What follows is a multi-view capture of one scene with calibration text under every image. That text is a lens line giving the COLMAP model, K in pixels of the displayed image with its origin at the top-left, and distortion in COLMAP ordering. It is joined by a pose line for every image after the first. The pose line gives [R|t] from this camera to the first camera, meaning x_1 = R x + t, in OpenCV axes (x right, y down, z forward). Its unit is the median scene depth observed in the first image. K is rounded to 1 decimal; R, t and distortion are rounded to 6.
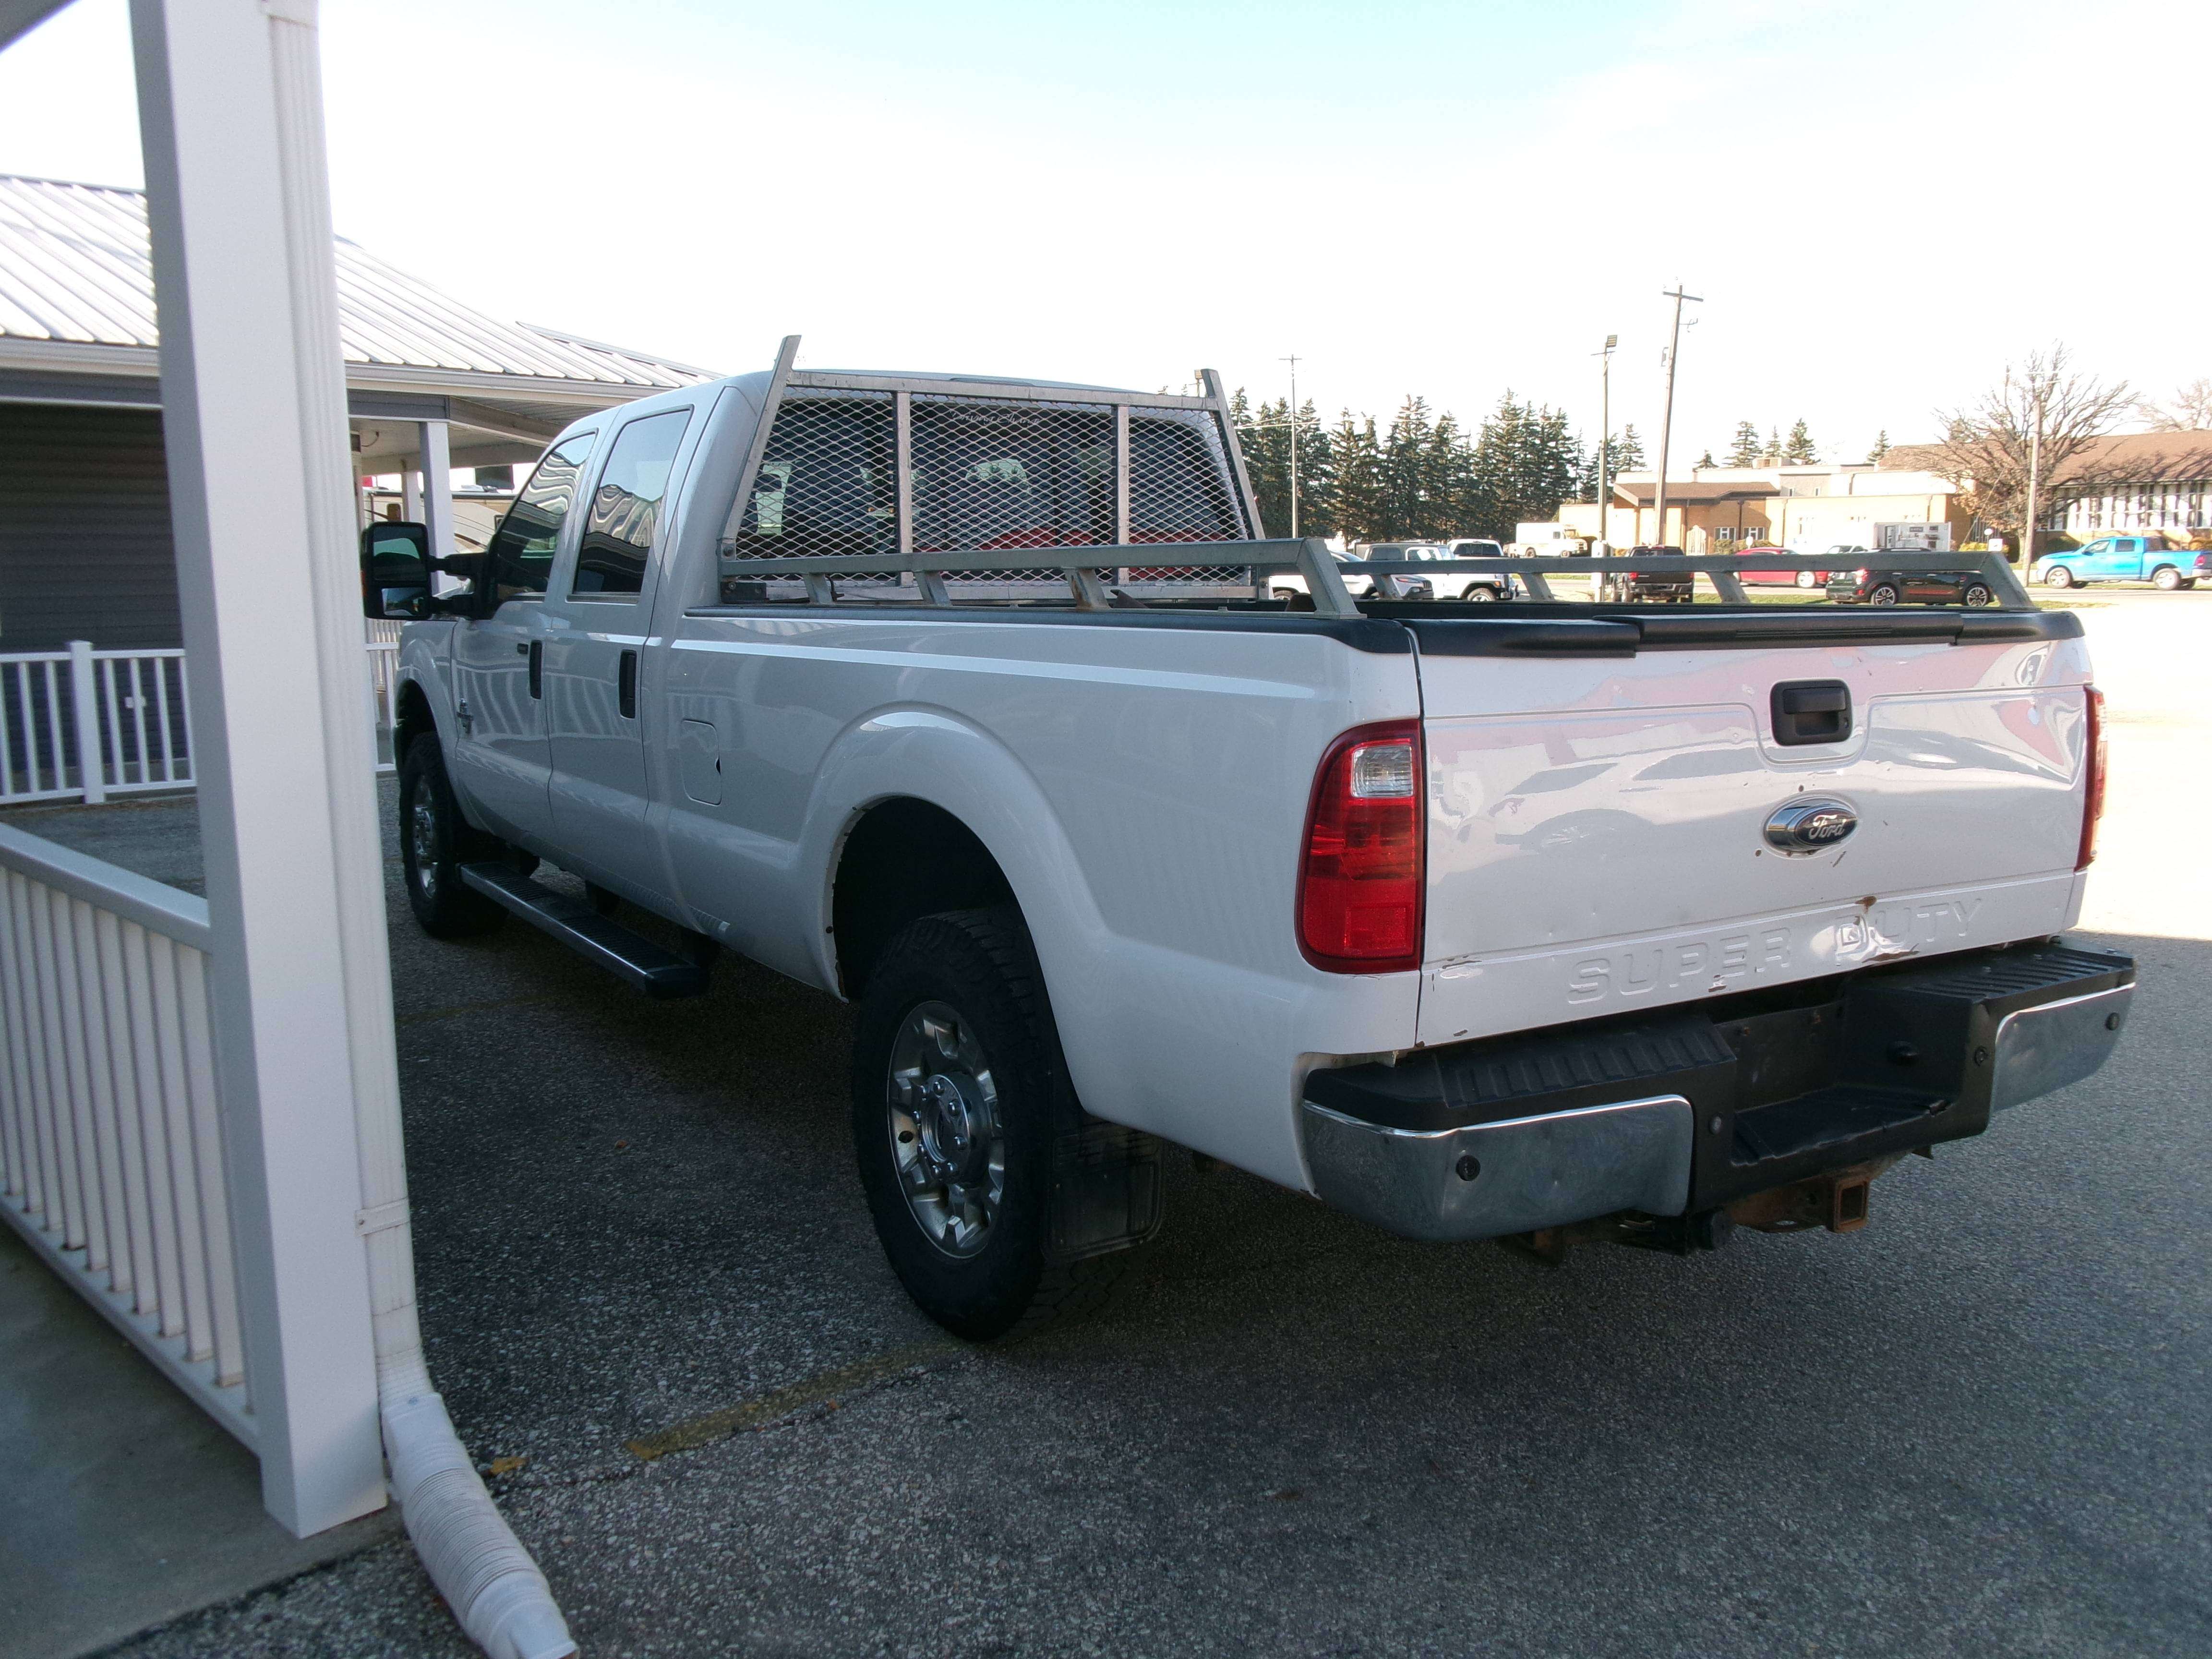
lens RADIAL K [[1805.6, 0, 1110.7], [0, 1805.6, 846.8], [0, 0, 1]] dist [-0.009398, -0.000003]
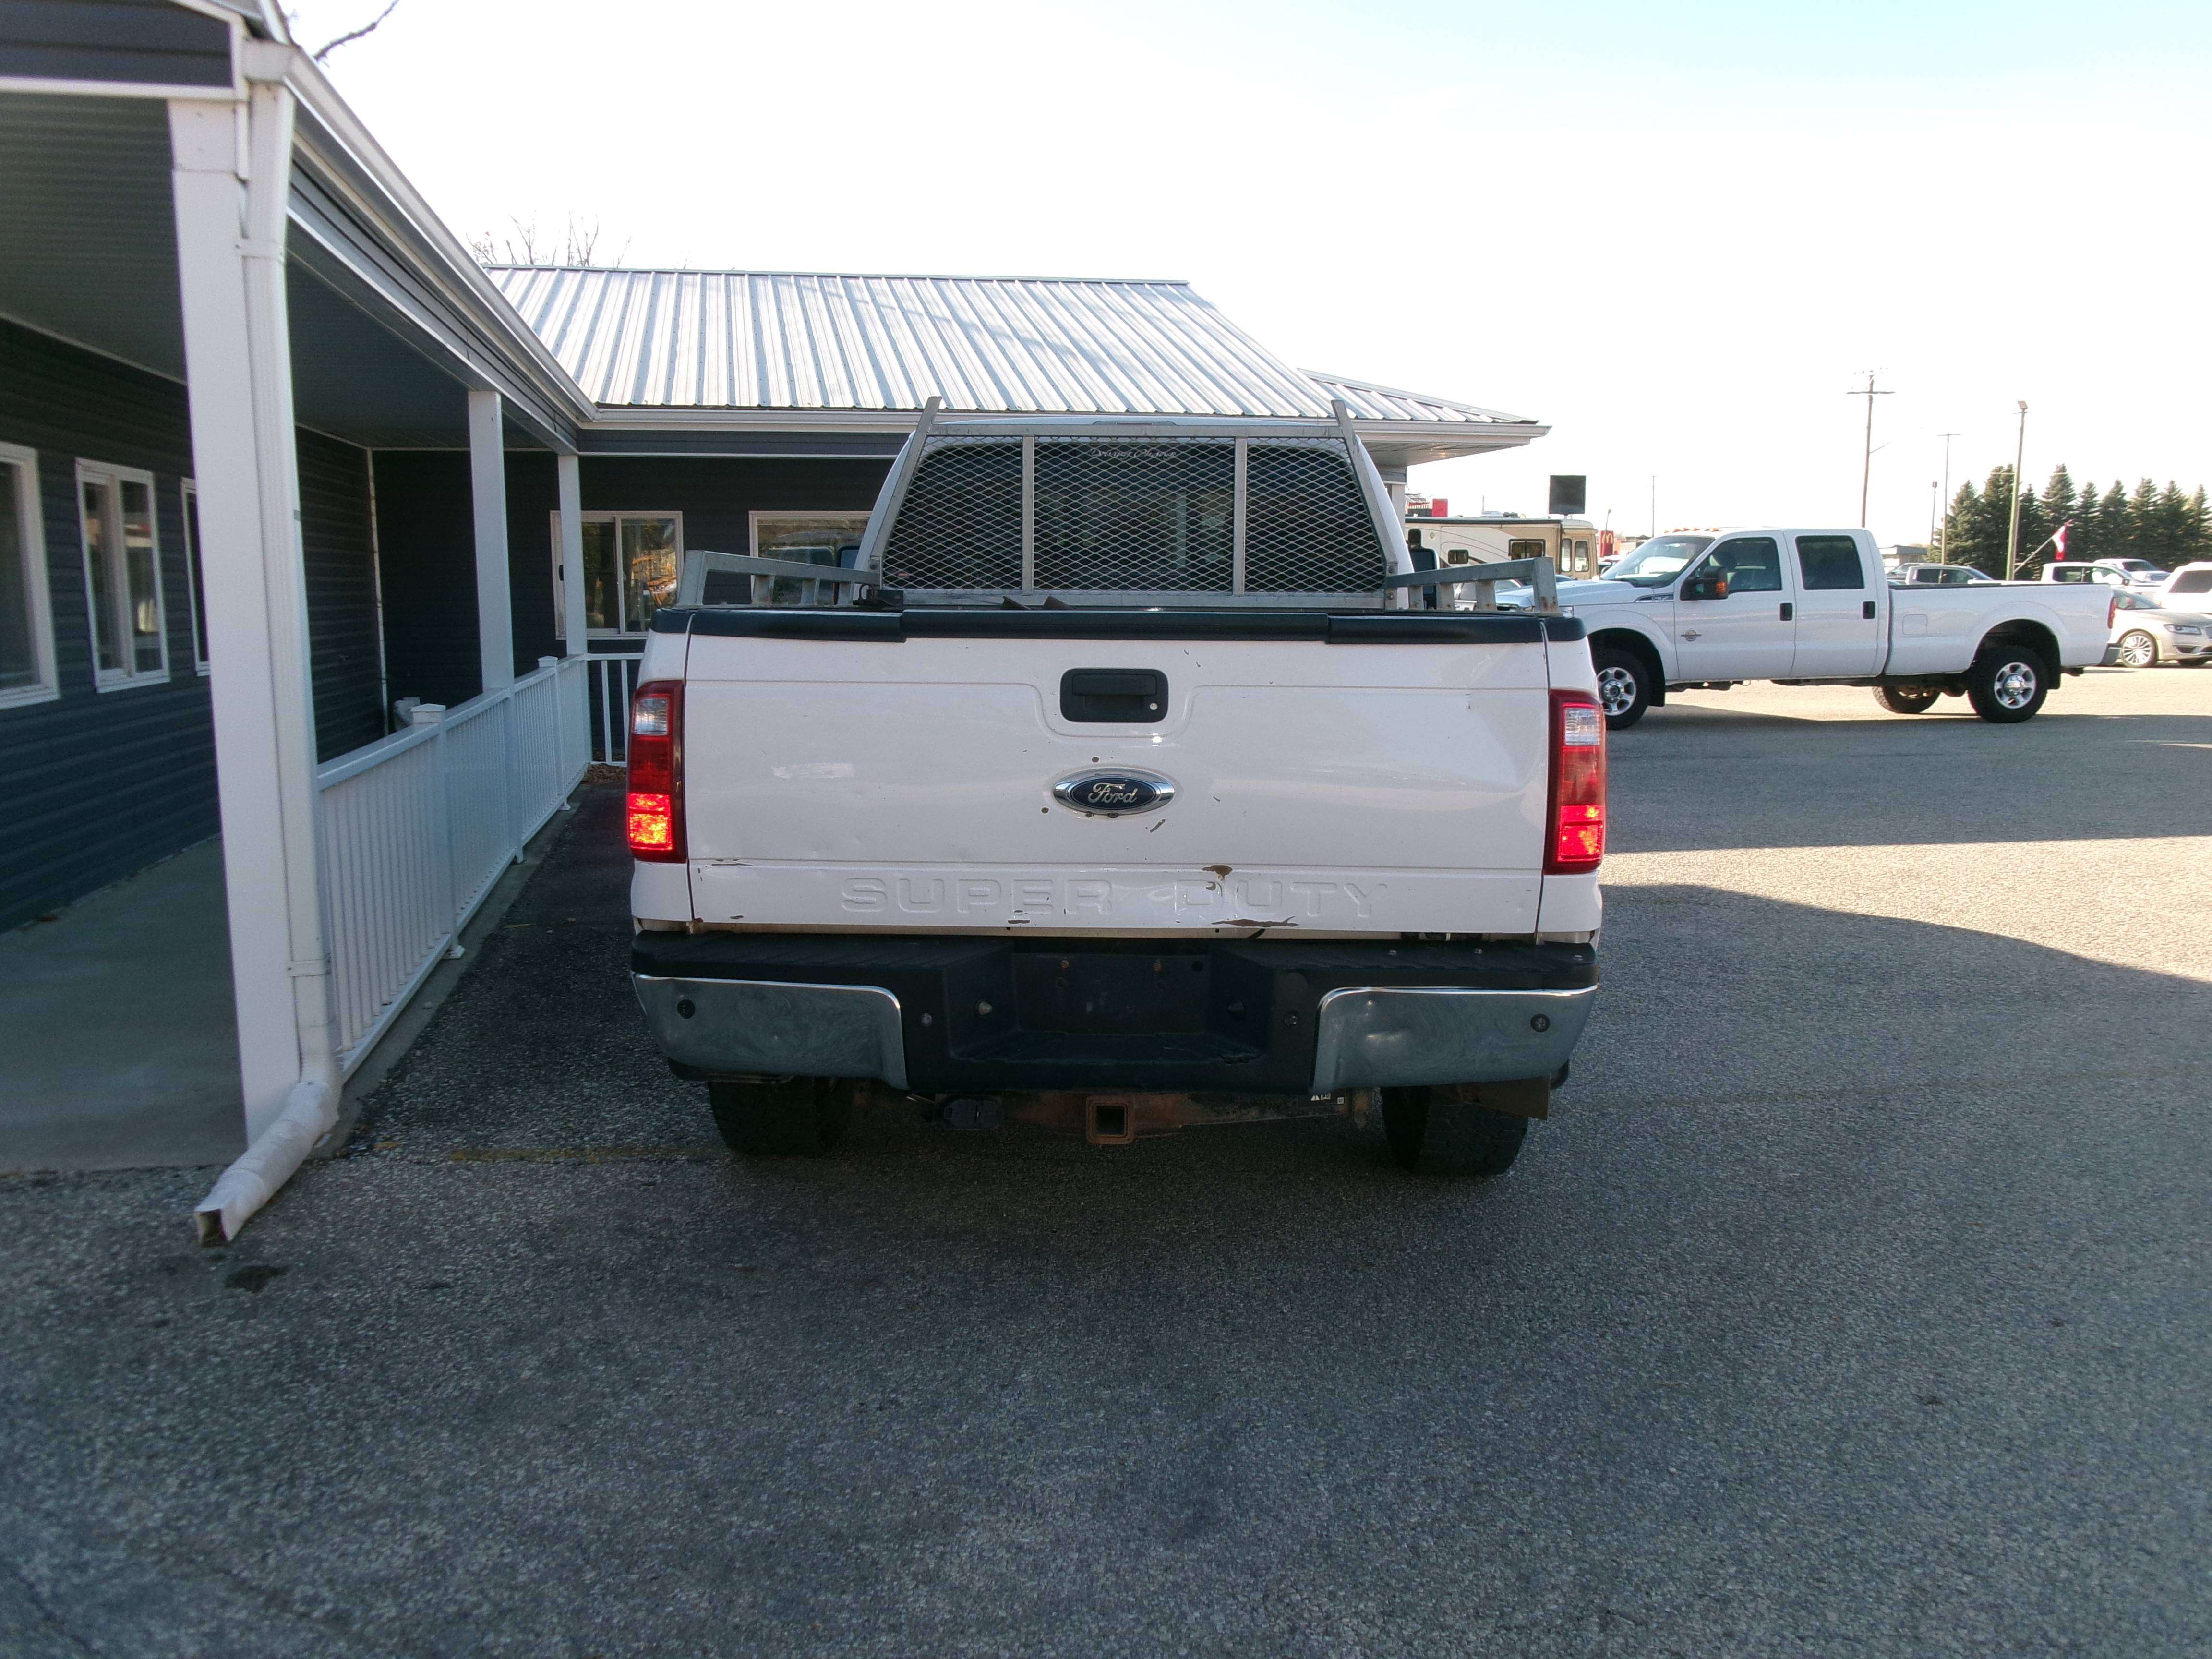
lens RADIAL K [[1783.0, 0, 1102.4], [0, 1783.0, 844.5], [0, 0, 1]] dist [-0.028826, -0.001103]
pose [[0.836577, 0.081888, -0.541695, 0.711542], [-0.088470, 0.995981, 0.013932, 0.004250], [0.540659, 0.036268, 0.840460, 0.020722]]
